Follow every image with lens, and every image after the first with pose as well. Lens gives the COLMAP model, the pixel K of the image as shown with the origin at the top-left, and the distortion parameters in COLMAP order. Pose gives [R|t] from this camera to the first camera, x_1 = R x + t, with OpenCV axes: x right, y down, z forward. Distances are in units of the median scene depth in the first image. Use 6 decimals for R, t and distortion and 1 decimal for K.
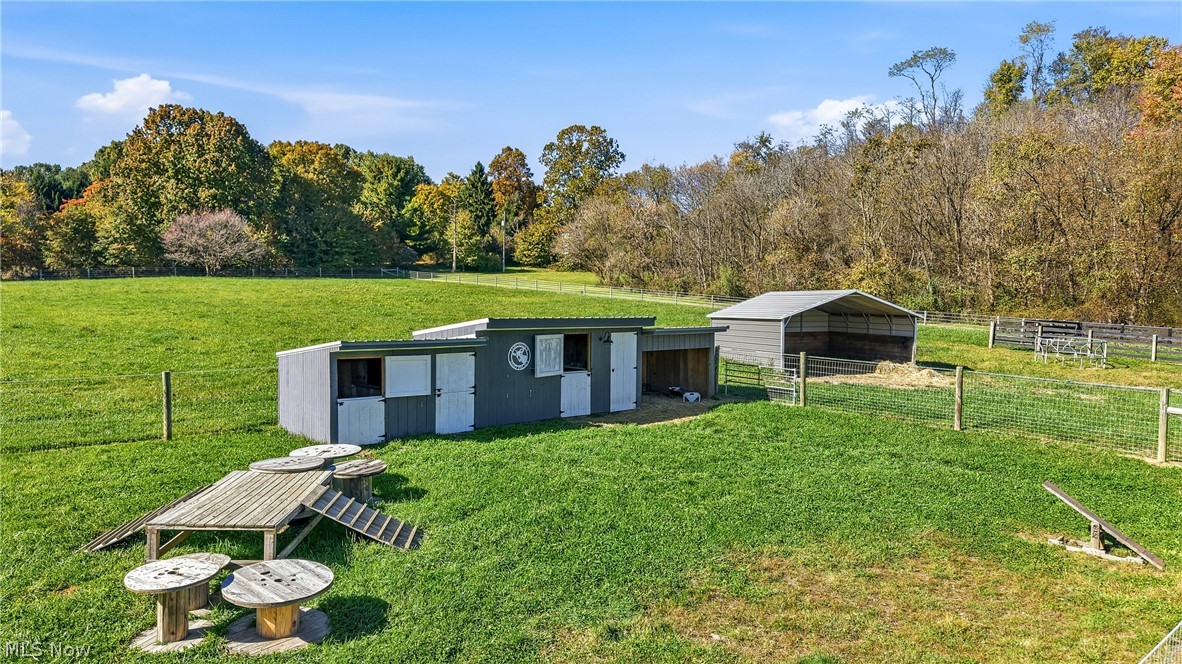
lens RADIAL K [[803.2, 0, 591.0], [0, 803.2, 332.0], [0, 0, 1]] dist [0.074955, -0.098329]
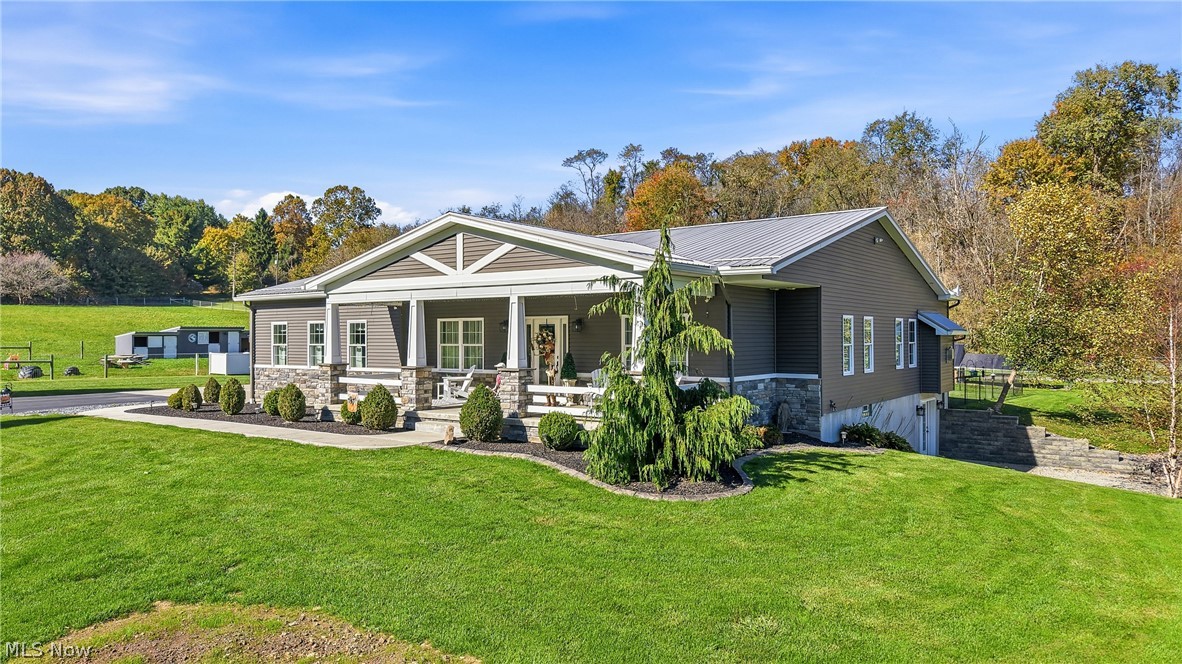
lens RADIAL K [[772.0, 0, 591.0], [0, 772.0, 332.0], [0, 0, 1]] dist [-0.001498, -0.000789]
pose [[0.972635, -0.003639, 0.232310, 0.099374], [0.010289, 0.999571, -0.027420, 0.014080], [-0.232111, 0.029059, 0.972255, -0.322412]]
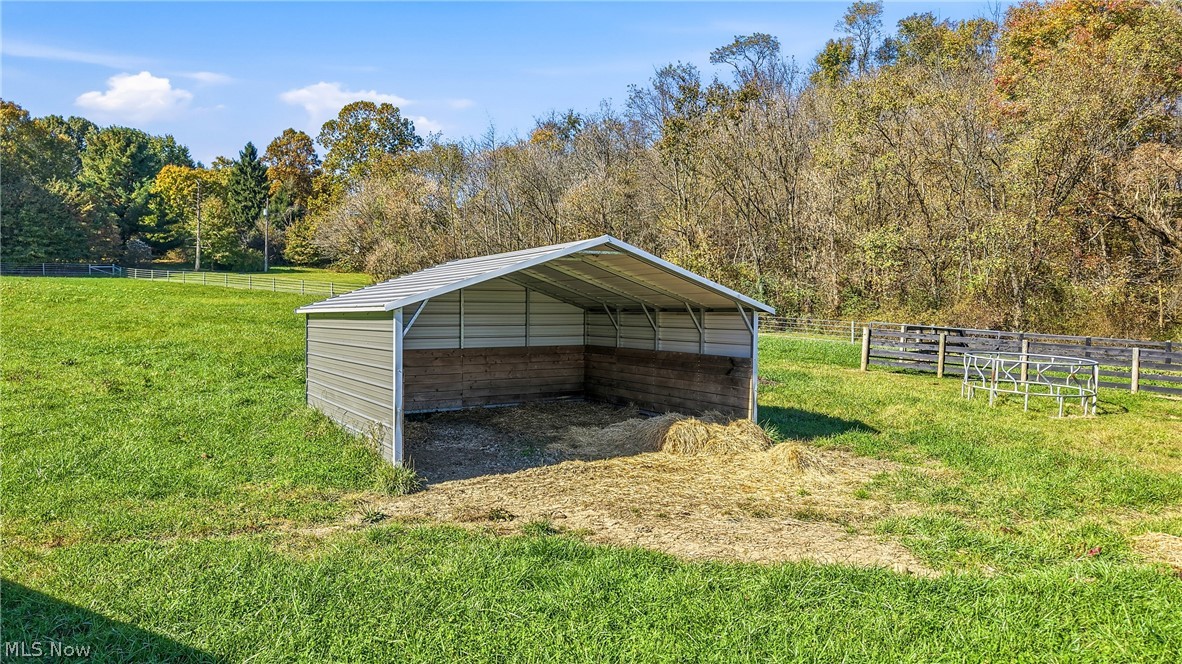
lens RADIAL K [[823.9, 0, 591.0], [0, 823.9, 332.0], [0, 0, 1]] dist [0.006918, 0.000652]
pose [[0.979627, -0.002822, 0.200805, 0.050512], [0.005814, 0.999881, -0.014312, -0.000424], [-0.200740, 0.015188, 0.979527, 0.130647]]
